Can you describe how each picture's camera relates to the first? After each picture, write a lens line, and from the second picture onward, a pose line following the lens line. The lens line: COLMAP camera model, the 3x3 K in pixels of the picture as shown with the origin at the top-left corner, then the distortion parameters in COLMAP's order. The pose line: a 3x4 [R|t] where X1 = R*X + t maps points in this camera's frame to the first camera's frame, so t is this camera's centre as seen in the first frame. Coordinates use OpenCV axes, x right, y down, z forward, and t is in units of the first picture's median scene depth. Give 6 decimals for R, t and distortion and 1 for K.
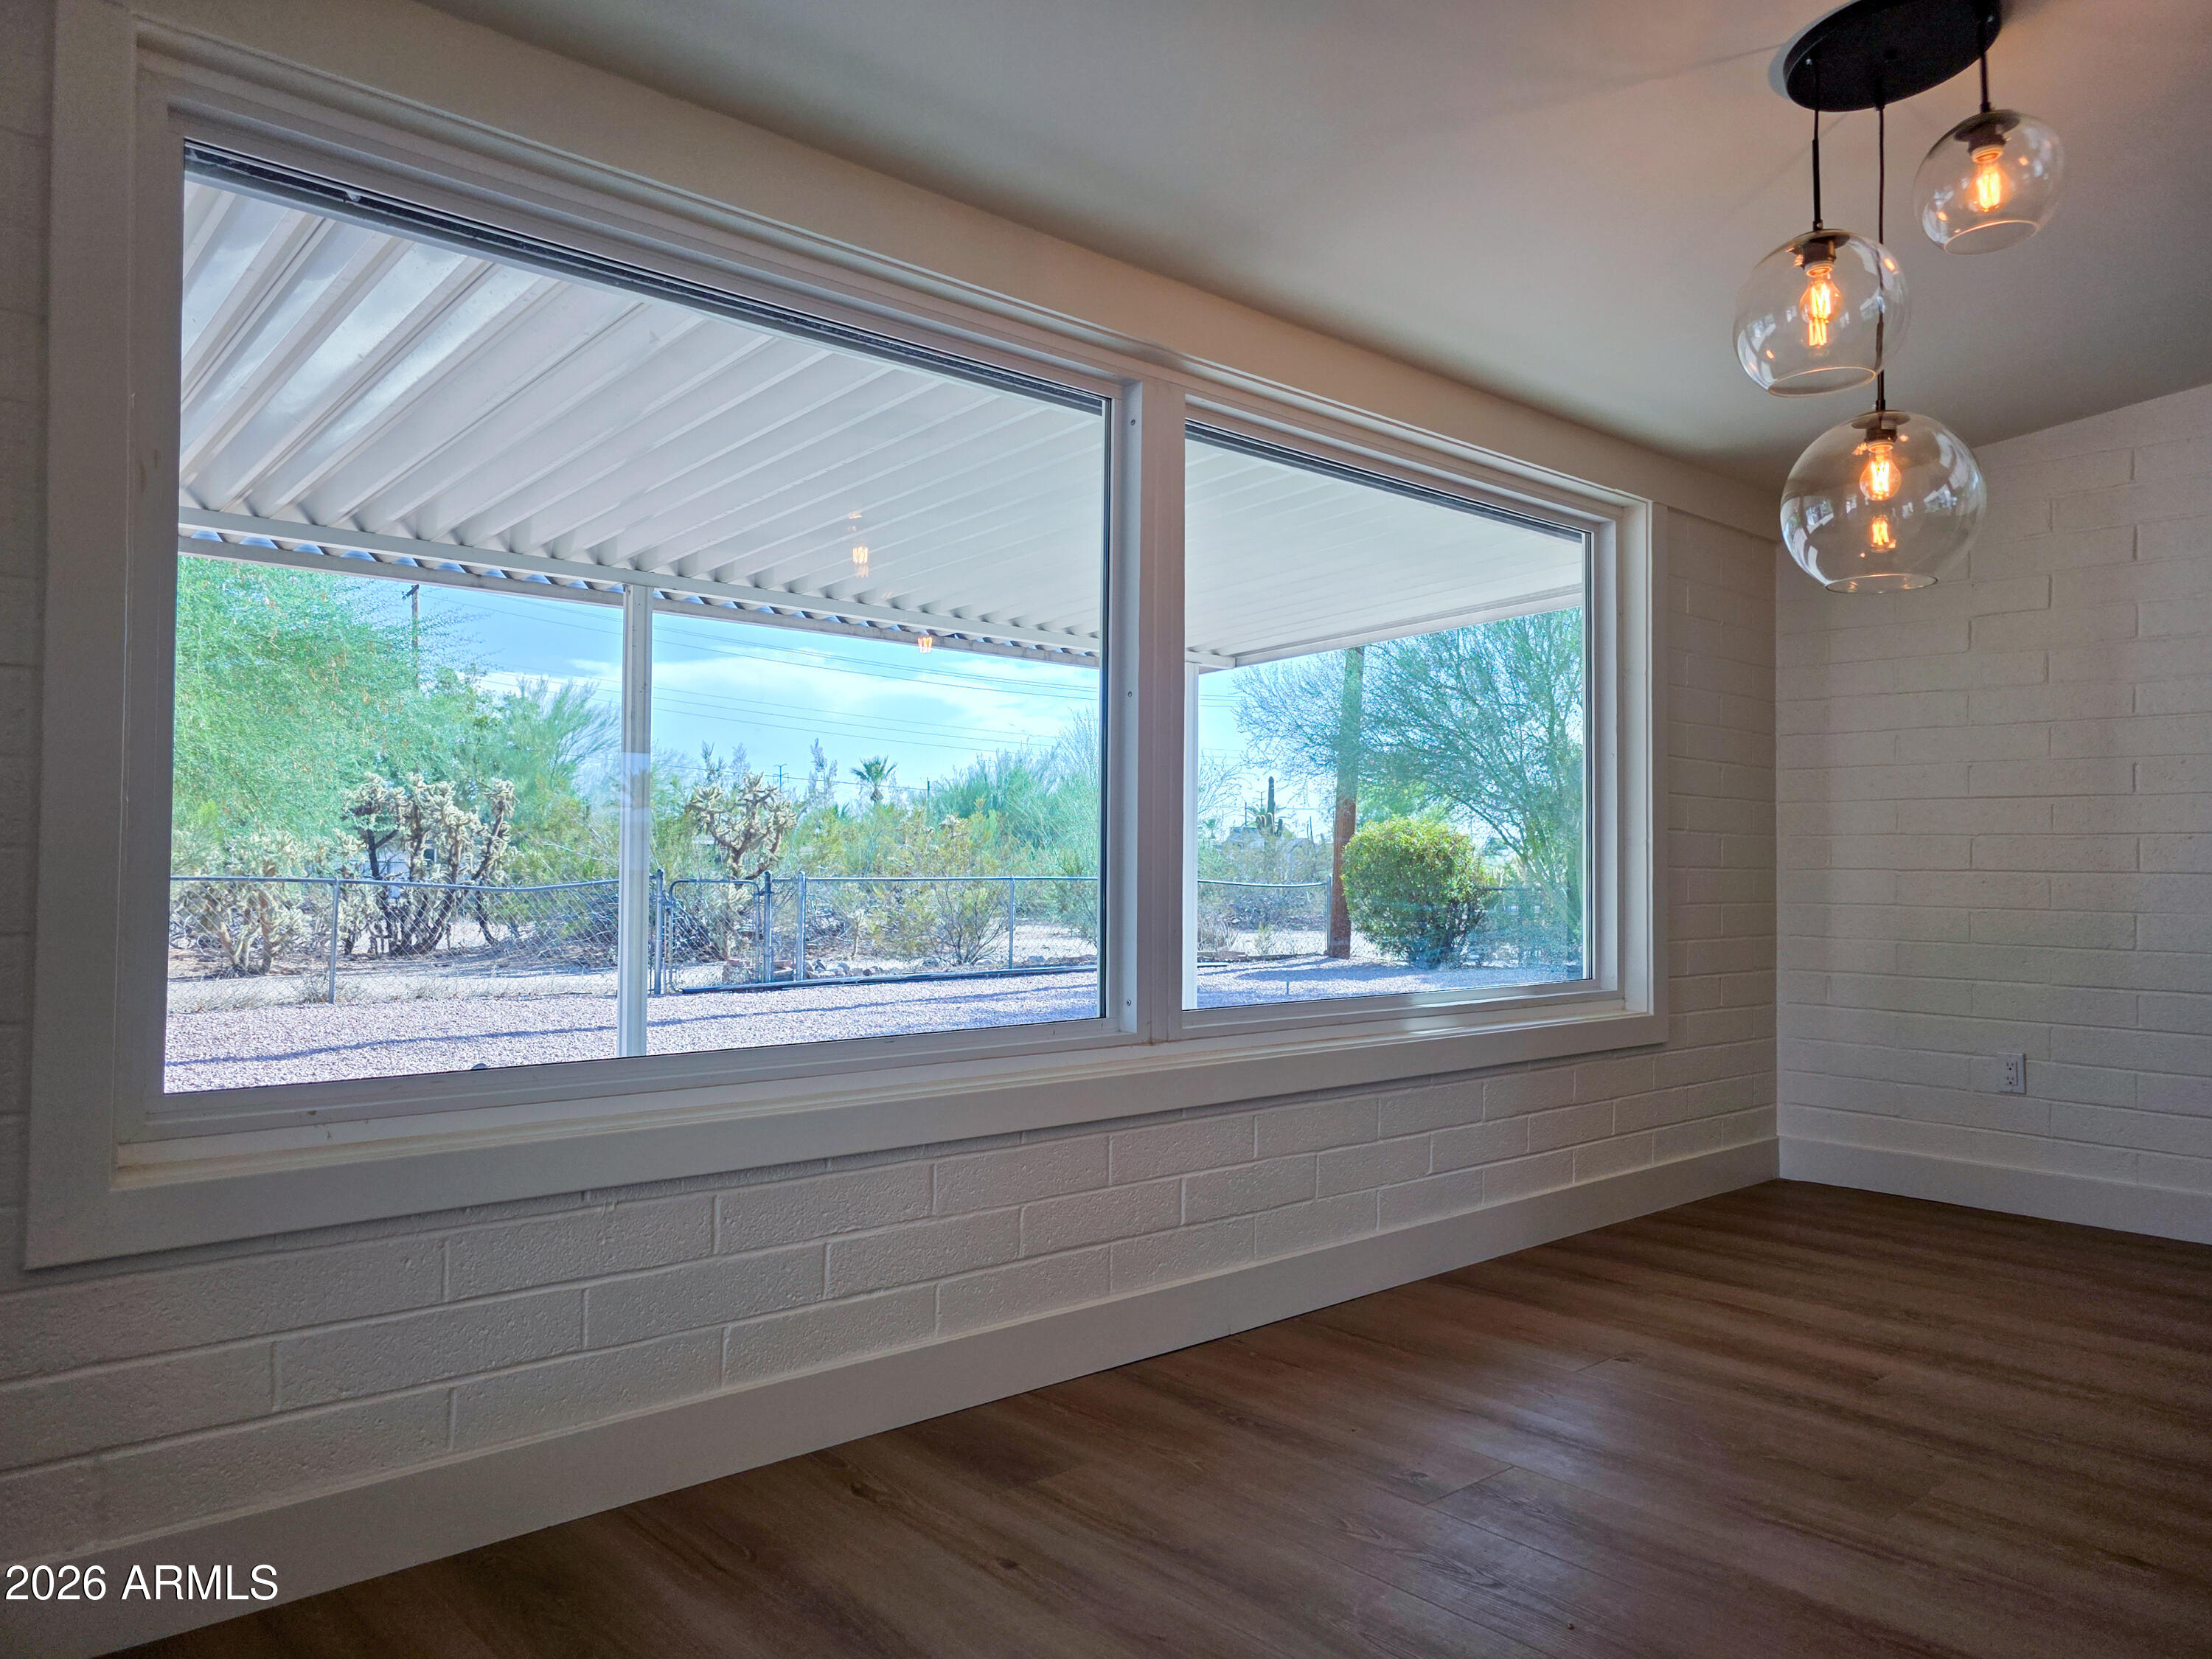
lens RADIAL K [[1486.9, 0, 1098.7], [0, 1486.9, 833.0], [0, 0, 1]] dist [0.003772, 0.001726]
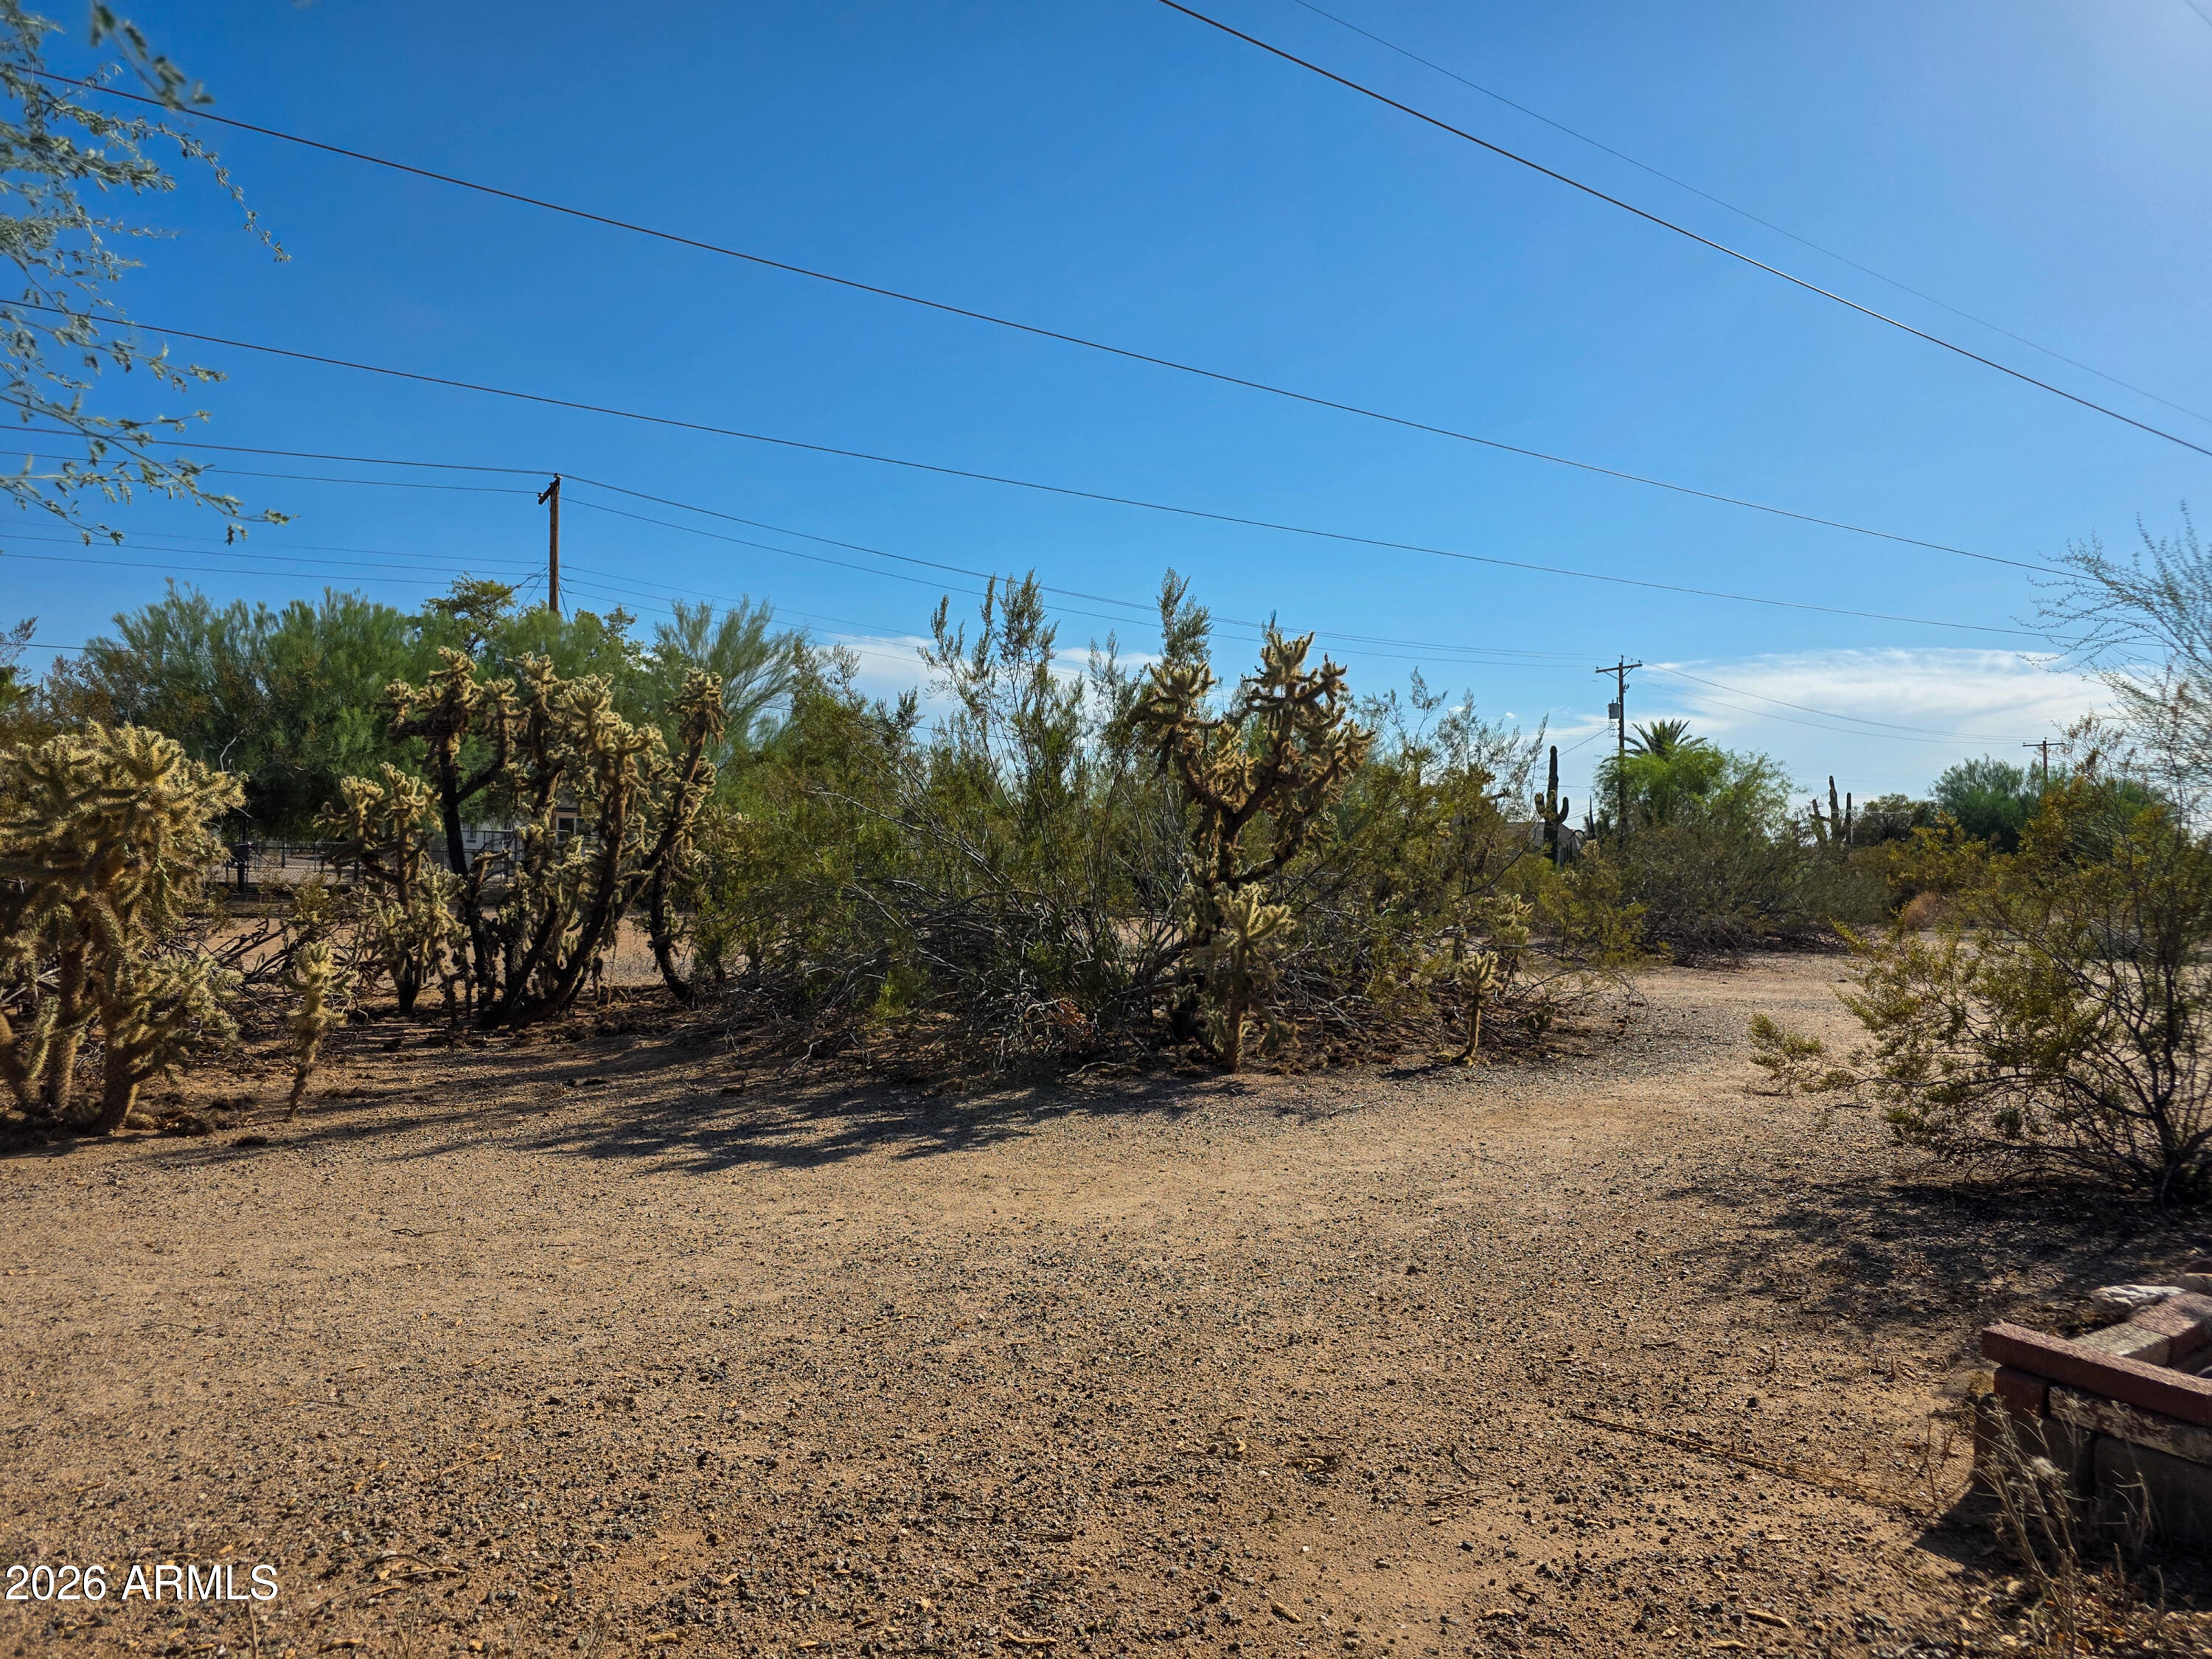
lens RADIAL K [[1486.9, 0, 1112.6], [0, 1486.9, 834.6], [0, 0, 1]] dist [0.003772, 0.001726]
pose [[0.997225, 0.015568, -0.072796, -0.233914], [-0.014511, 0.999782, 0.015021, 0.011062], [0.073014, -0.013923, 0.997234, 0.526094]]
